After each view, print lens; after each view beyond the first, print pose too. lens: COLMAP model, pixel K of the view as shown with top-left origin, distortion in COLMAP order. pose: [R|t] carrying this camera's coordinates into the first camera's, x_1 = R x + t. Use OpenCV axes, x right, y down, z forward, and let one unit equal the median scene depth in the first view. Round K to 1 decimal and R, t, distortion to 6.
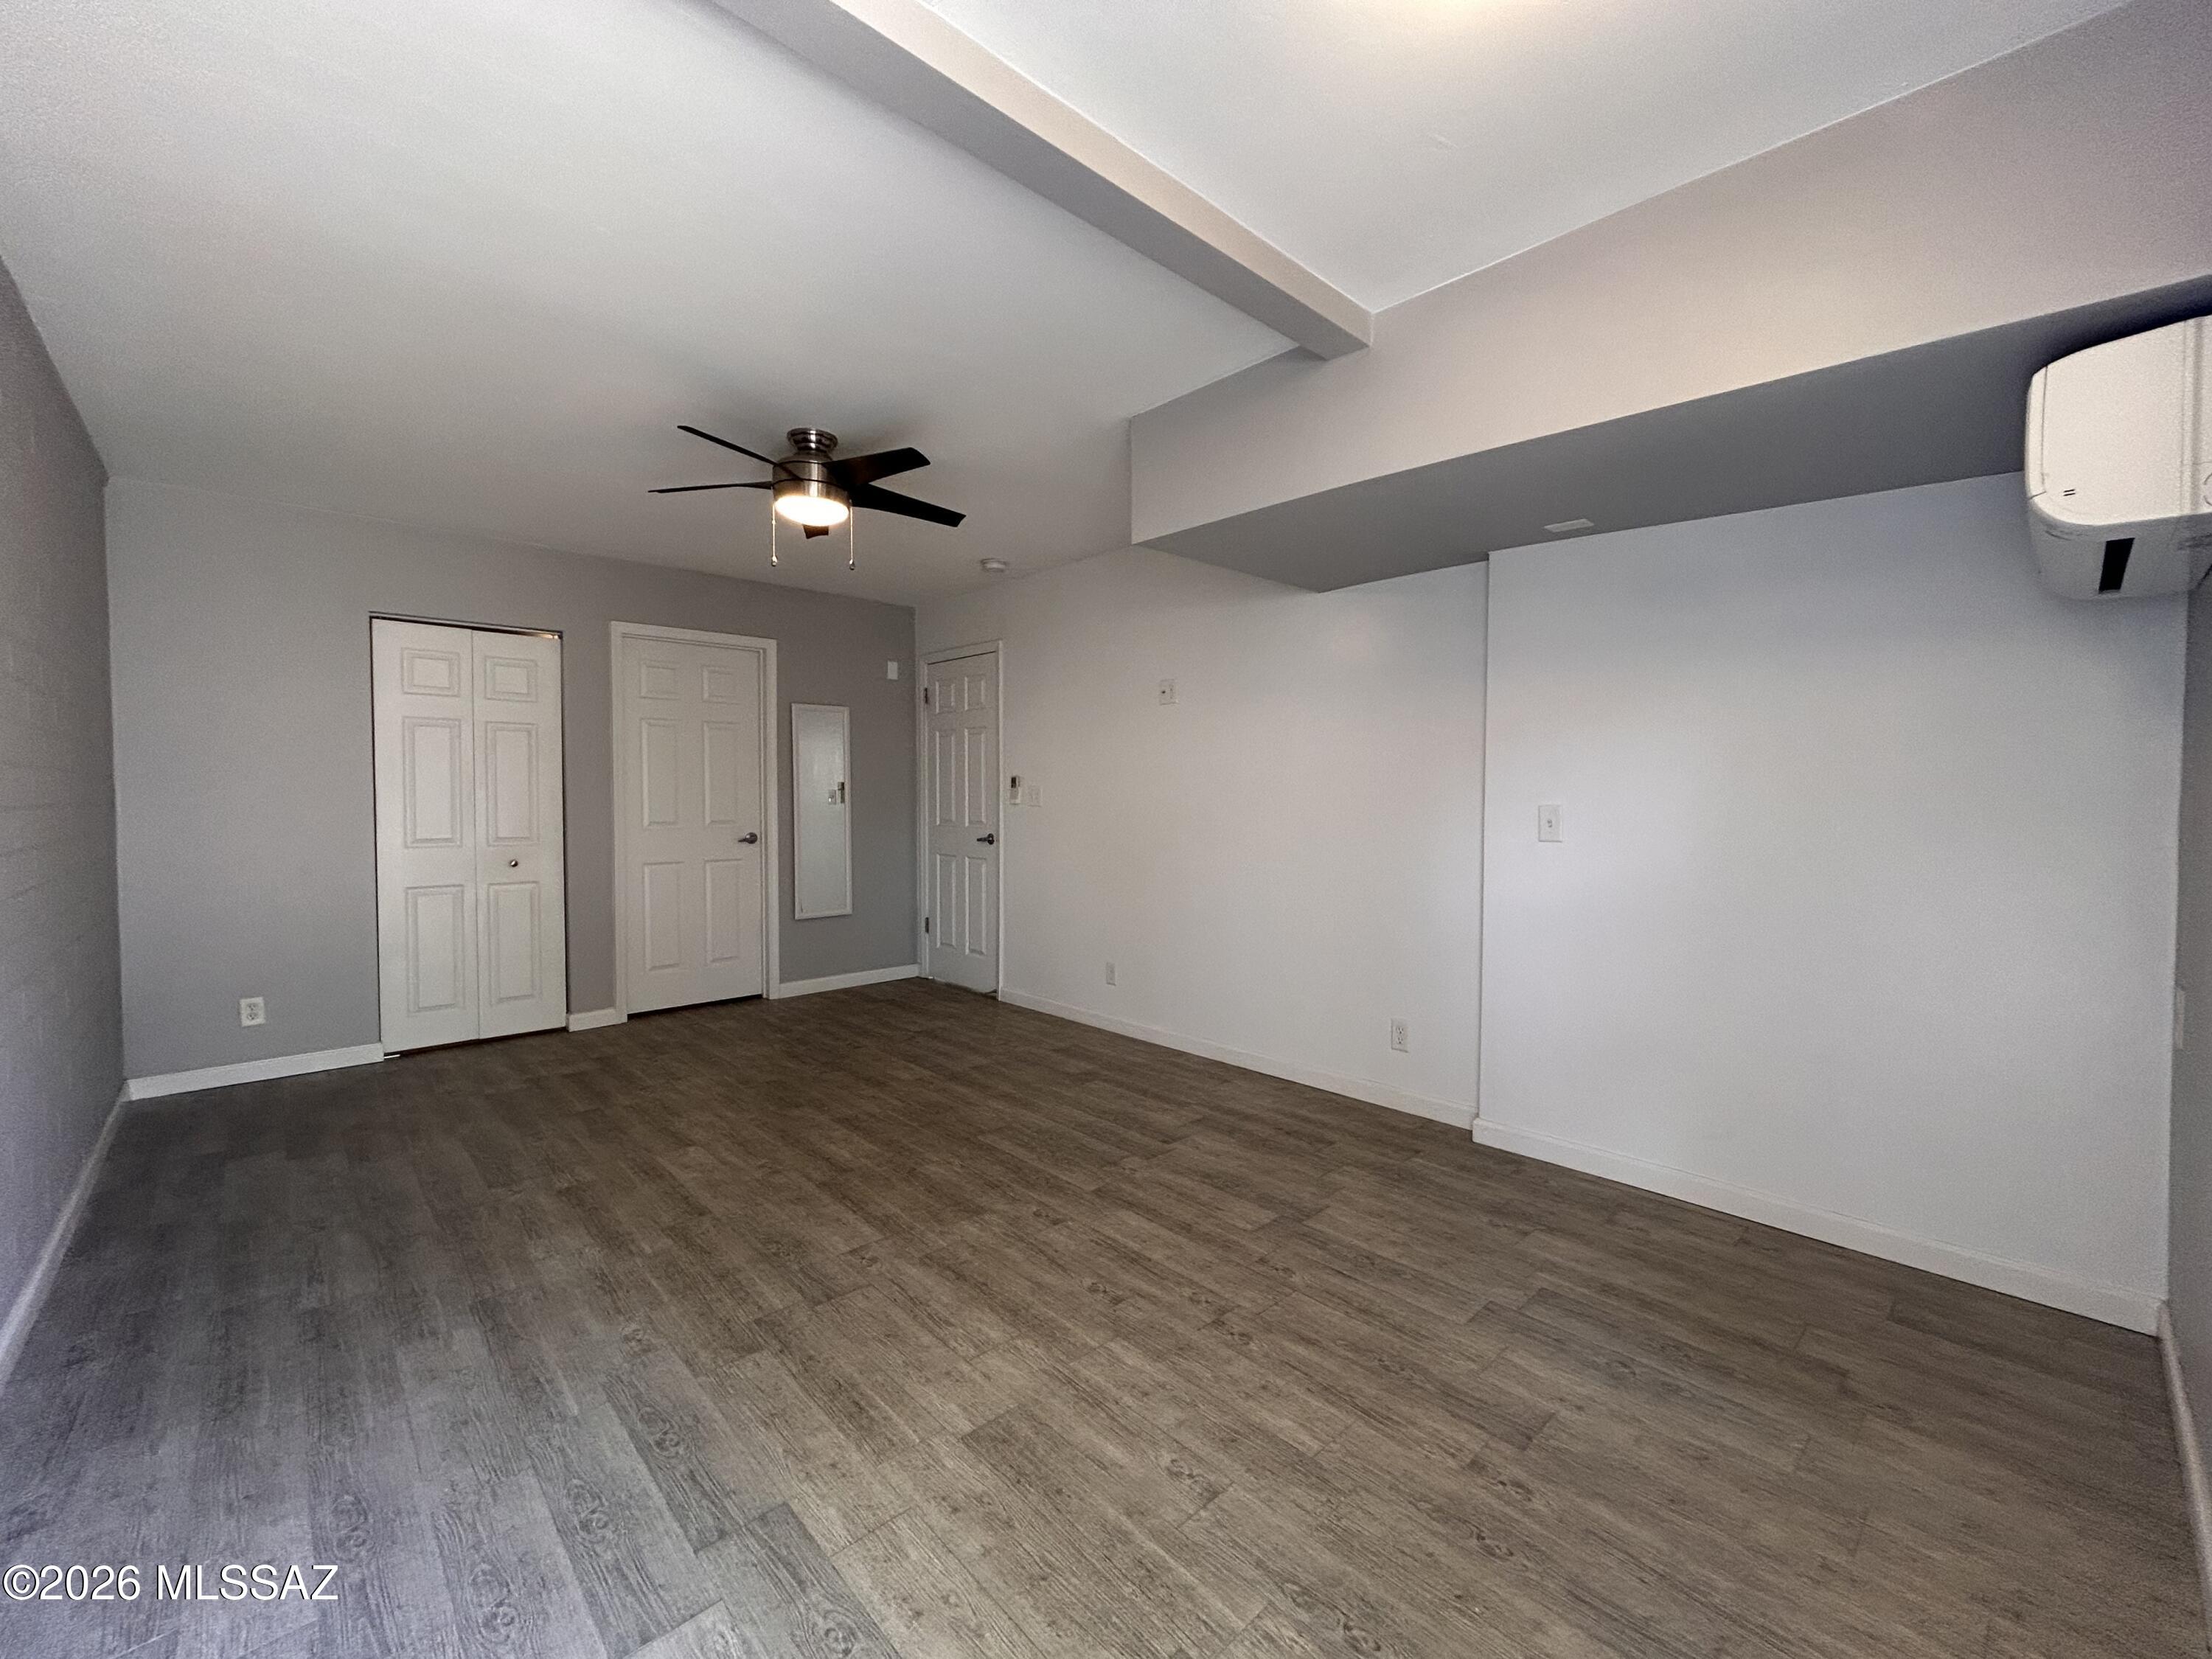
lens RADIAL K [[901.4, 0, 1104.7], [0, 901.4, 816.3], [0, 0, 1]] dist [0.002036, 0.001047]
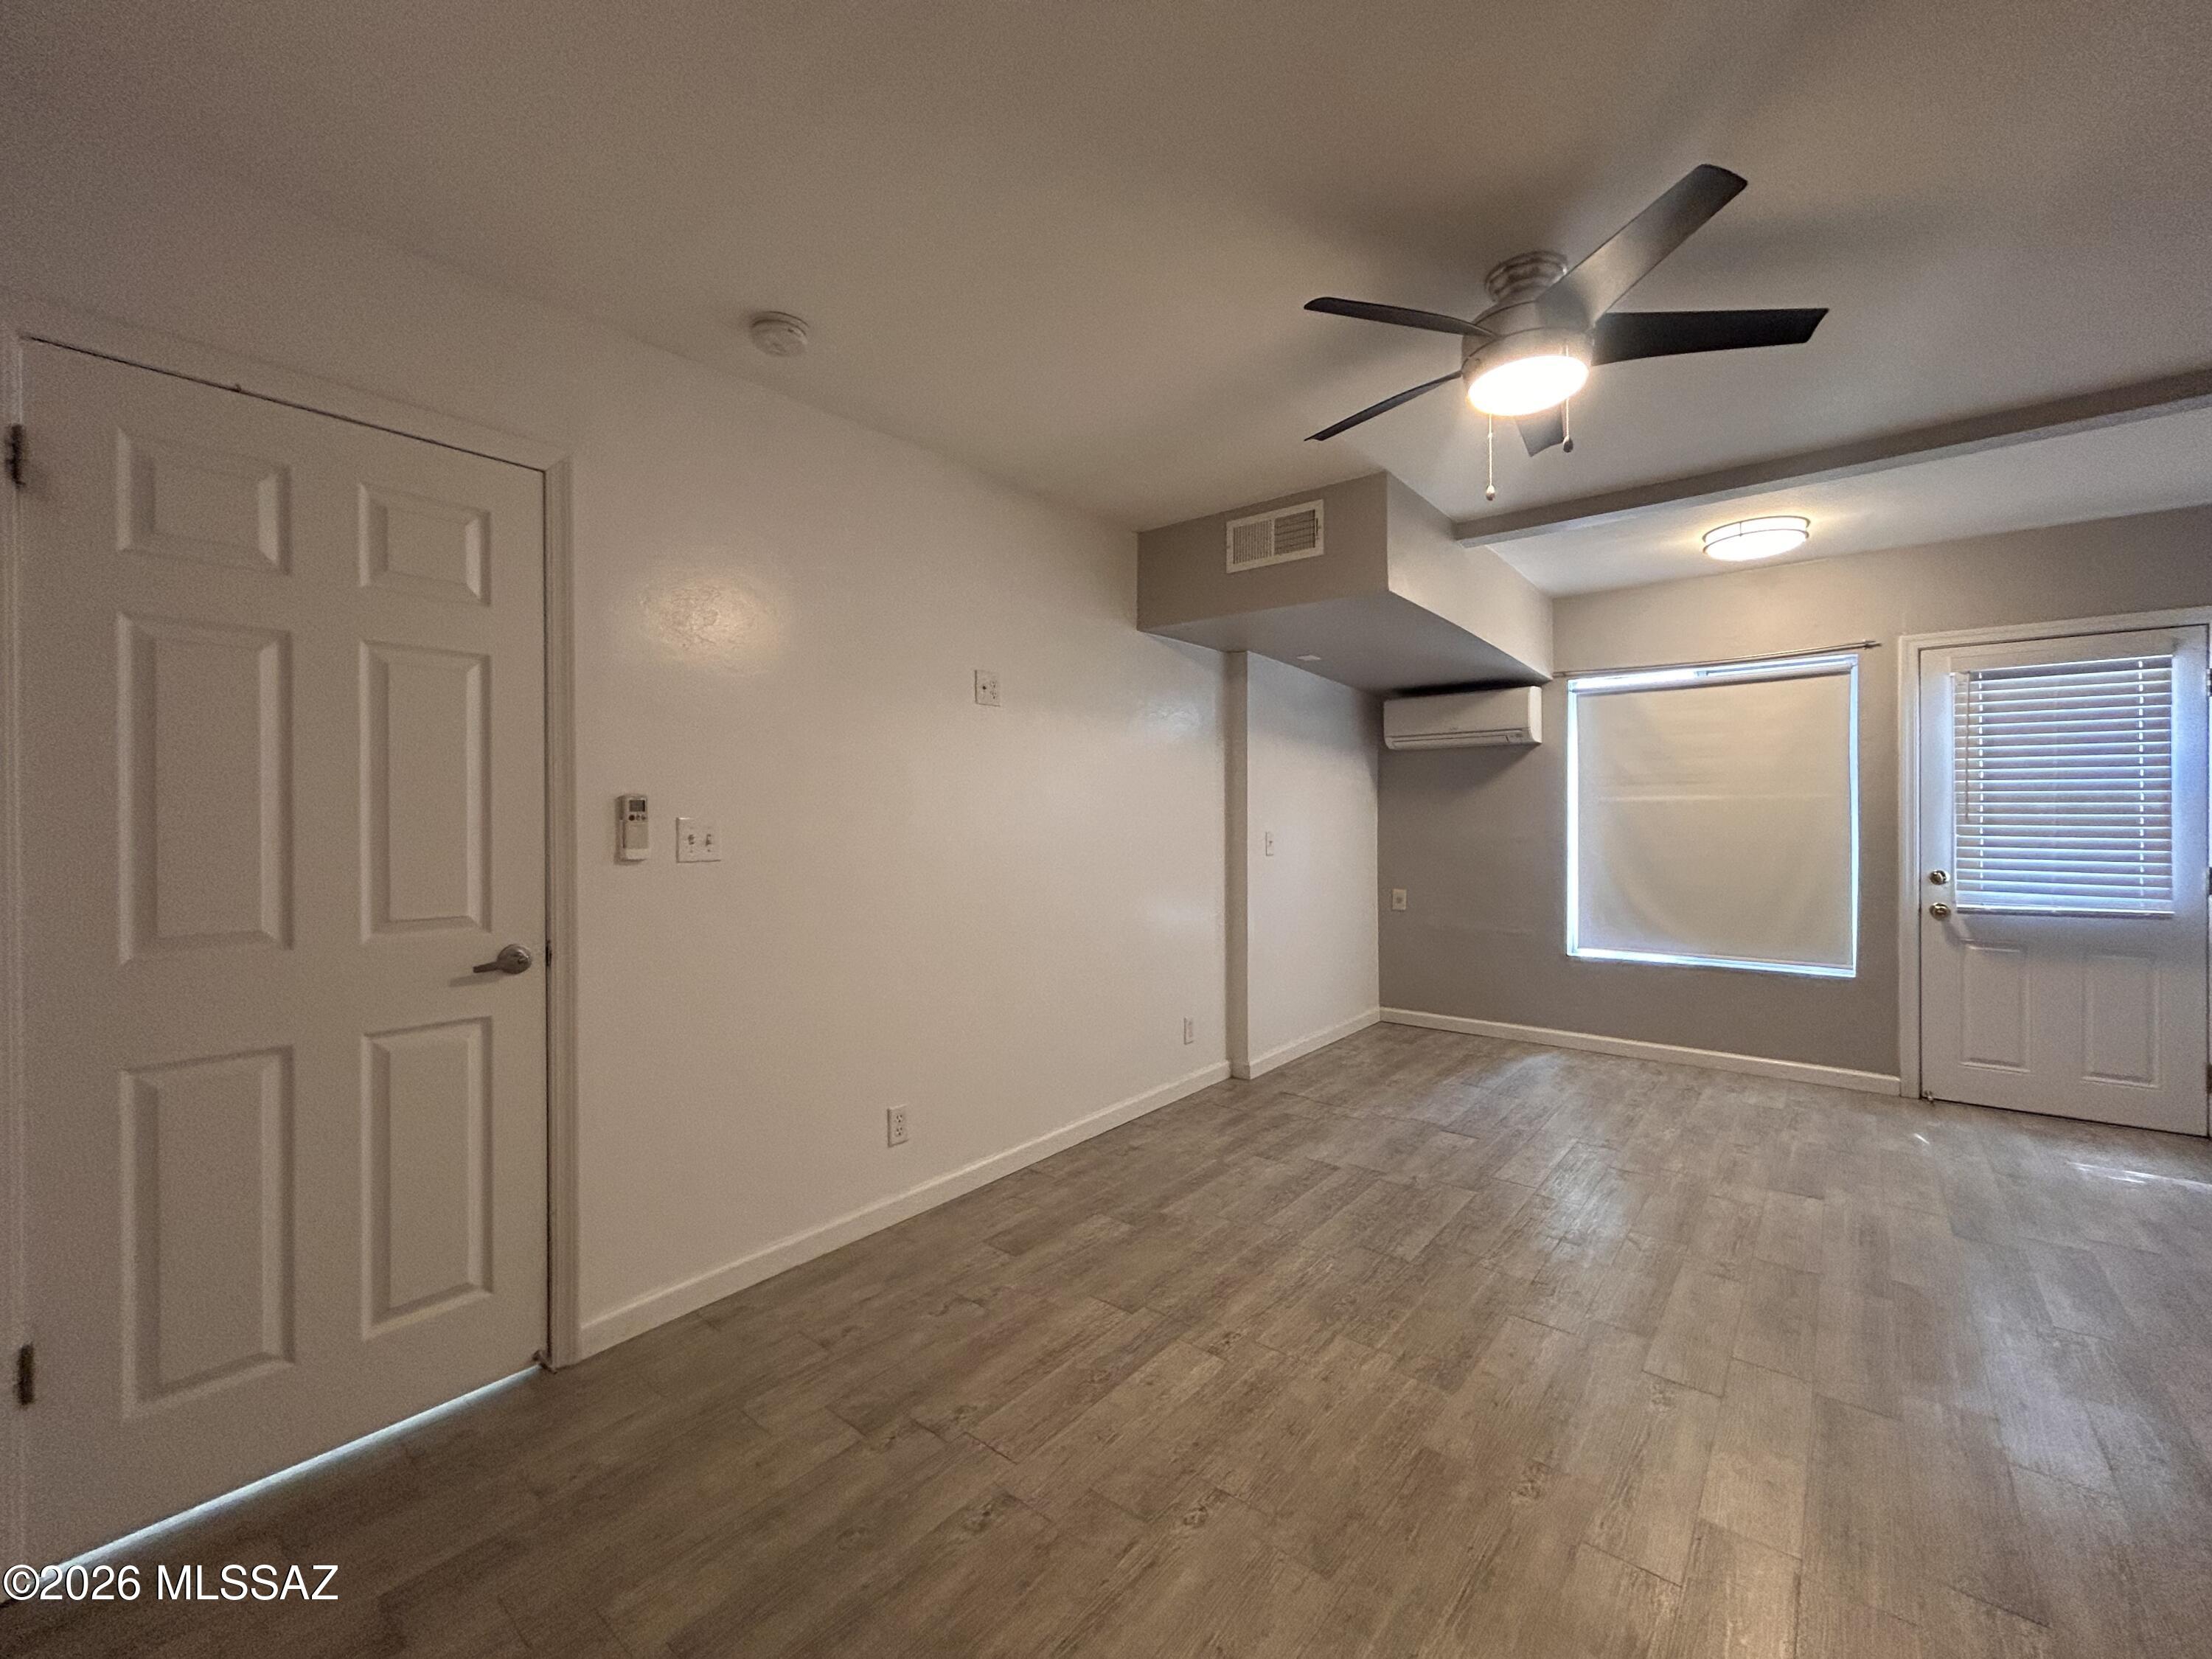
lens RADIAL K [[901.4, 0, 1112.8], [0, 901.4, 826.9], [0, 0, 1]] dist [0.002036, 0.001047]
pose [[-0.130267, -0.010639, 0.991422, -0.858148], [0.034008, 0.999306, 0.015192, -0.045693], [-0.990896, 0.035695, -0.129815, 1.296317]]
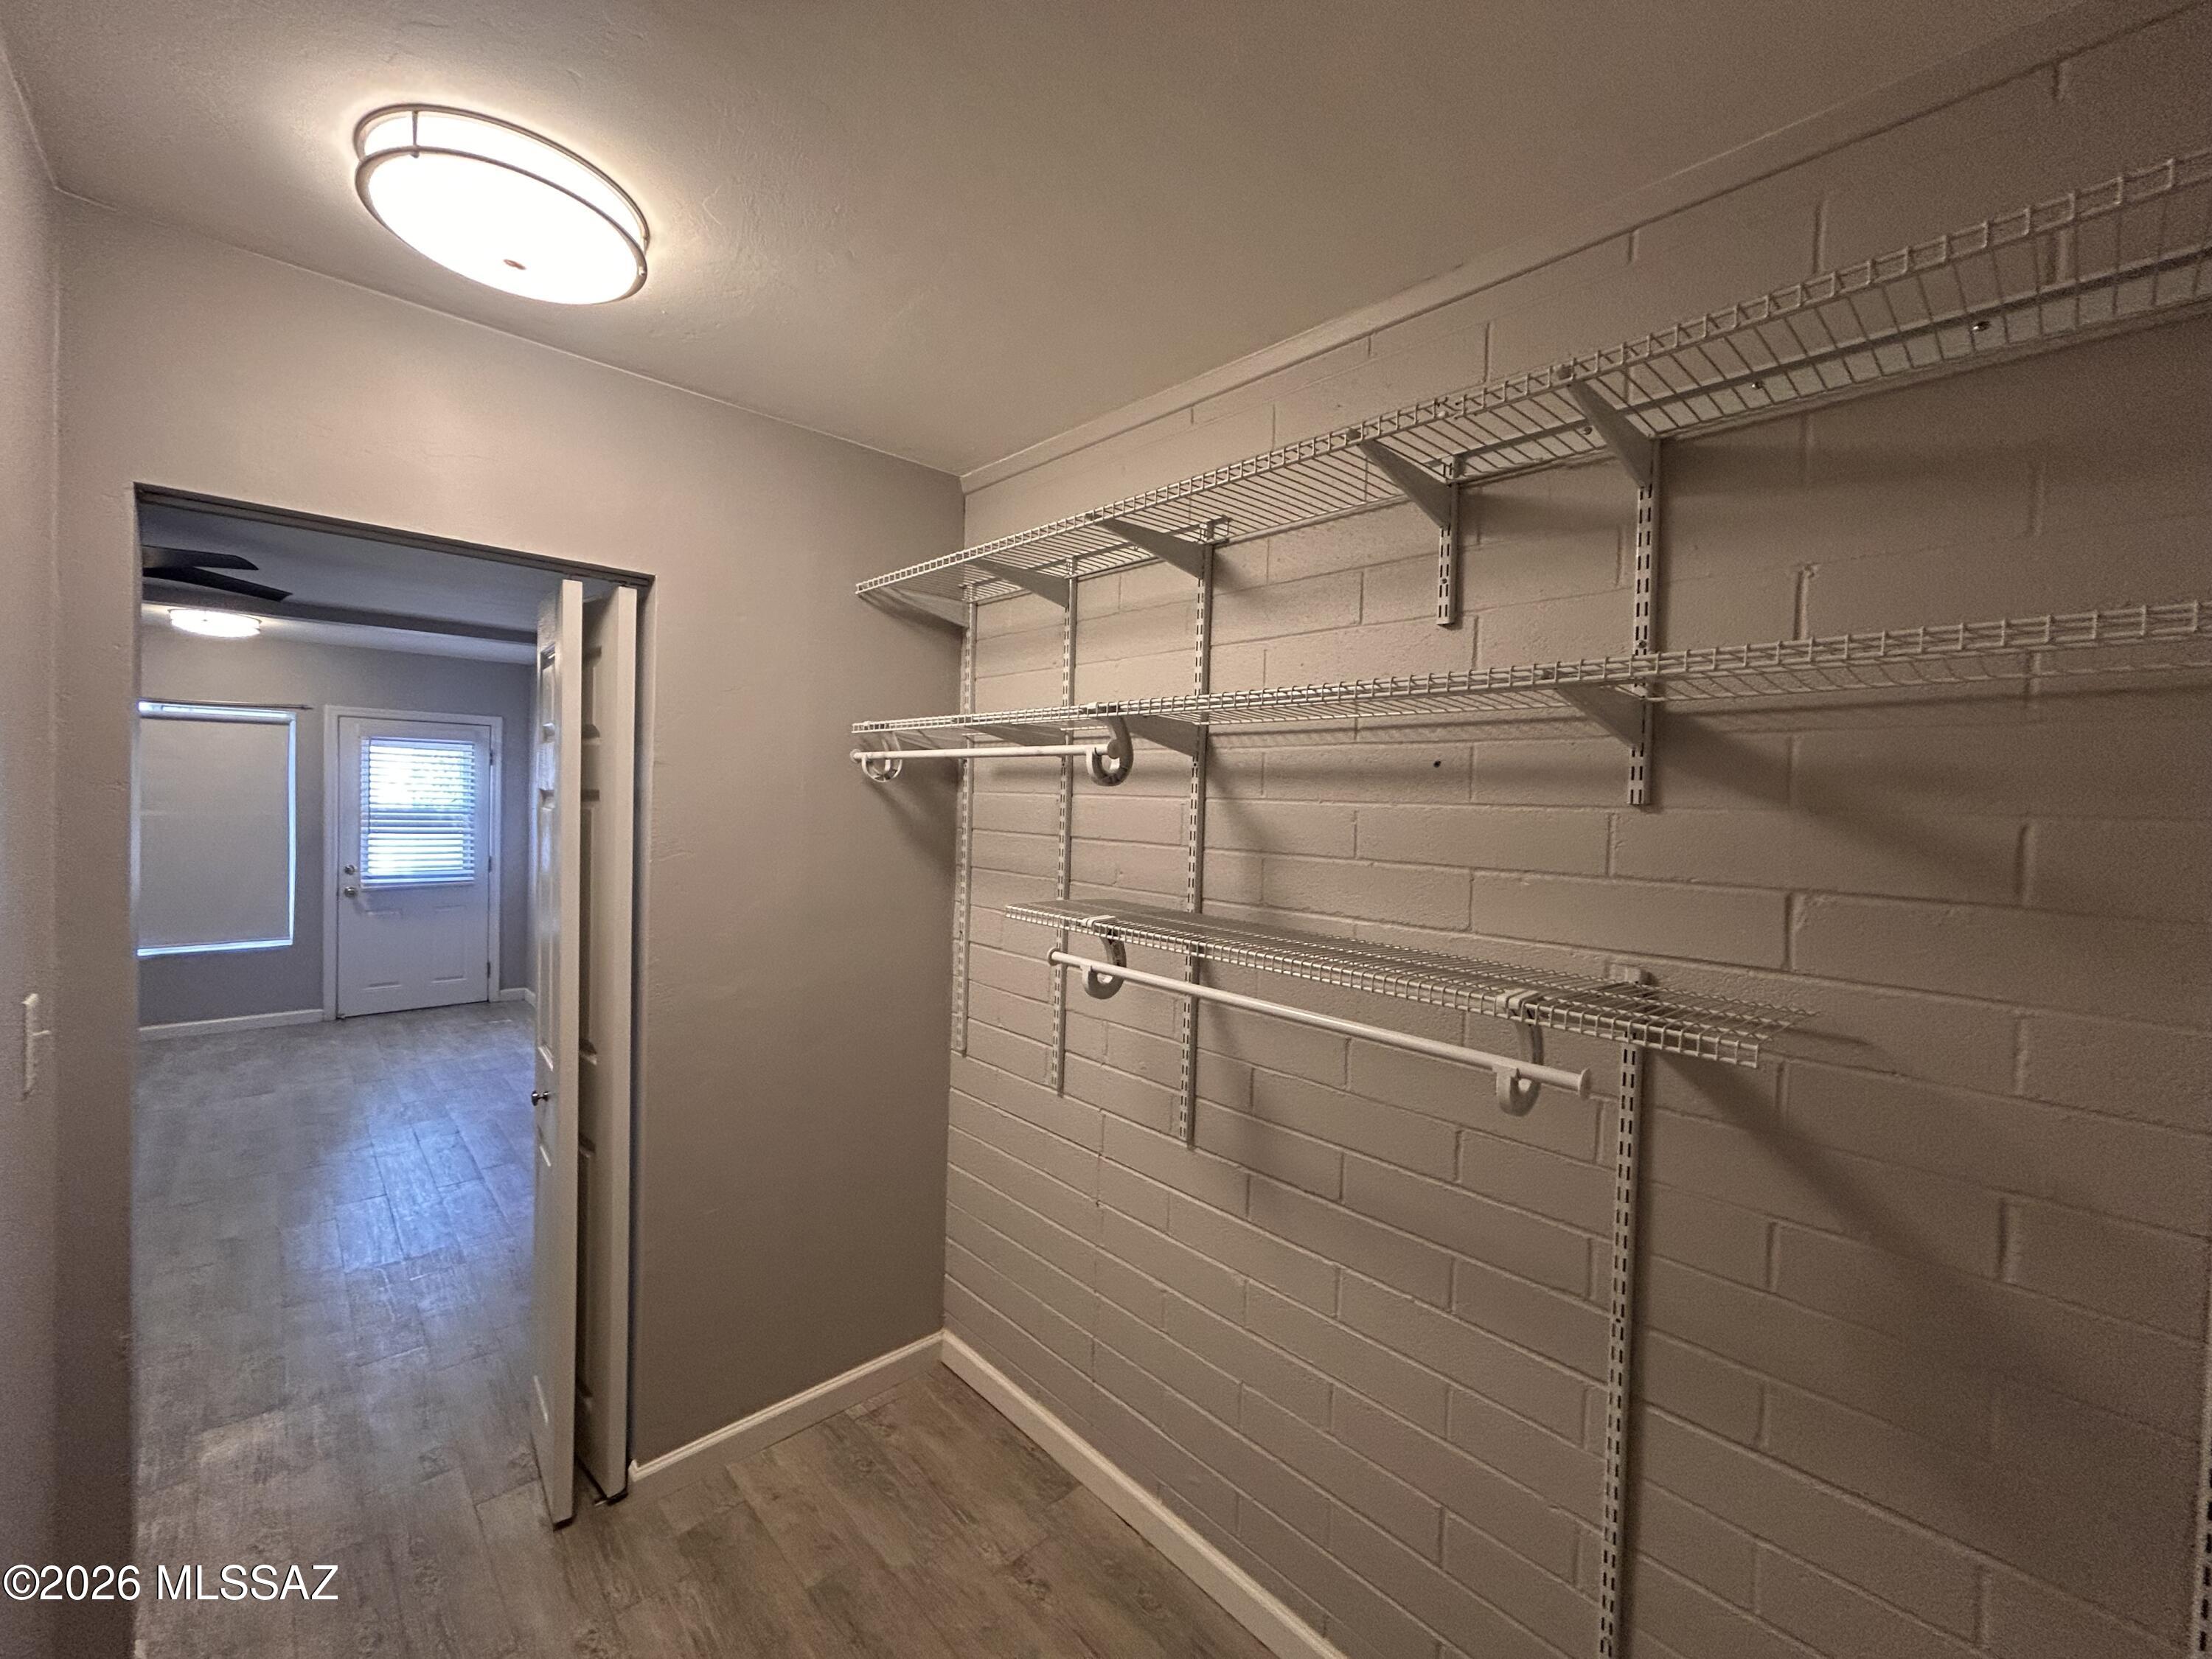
lens RADIAL K [[901.4, 0, 1113.8], [0, 901.4, 824.3], [0, 0, 1]] dist [0.002036, 0.001047]
pose [[-0.999257, -0.038508, -0.001763, -1.339760], [-0.038546, 0.997666, 0.056360, -0.178785], [-0.000412, 0.056386, -0.998409, 1.863989]]
